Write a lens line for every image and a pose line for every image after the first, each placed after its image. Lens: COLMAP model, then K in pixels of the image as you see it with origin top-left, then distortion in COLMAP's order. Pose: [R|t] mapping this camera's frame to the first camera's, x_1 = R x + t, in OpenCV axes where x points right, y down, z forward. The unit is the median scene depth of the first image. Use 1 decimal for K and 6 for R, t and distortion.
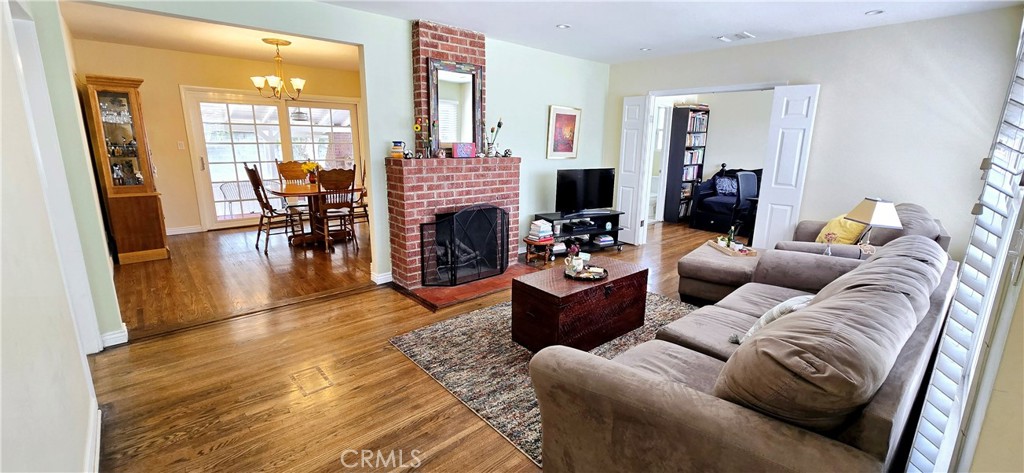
lens RADIAL K [[427.8, 0, 538.2], [0, 427.8, 234.8], [0, 0, 1]] dist [0.000720, 0.000181]
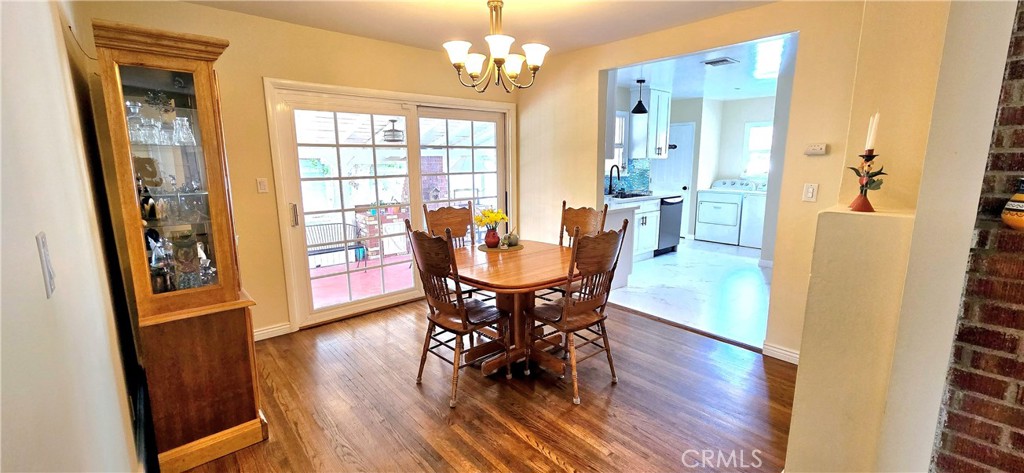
lens RADIAL K [[419.3, 0, 524.4], [0, 419.3, 232.2], [0, 0, 1]] dist [-0.000283, 0.000140]
pose [[0.999367, -0.019988, -0.029416, -0.588073], [0.018636, 0.998788, -0.045554, -0.143046], [0.030291, 0.044977, 0.998529, 0.572824]]
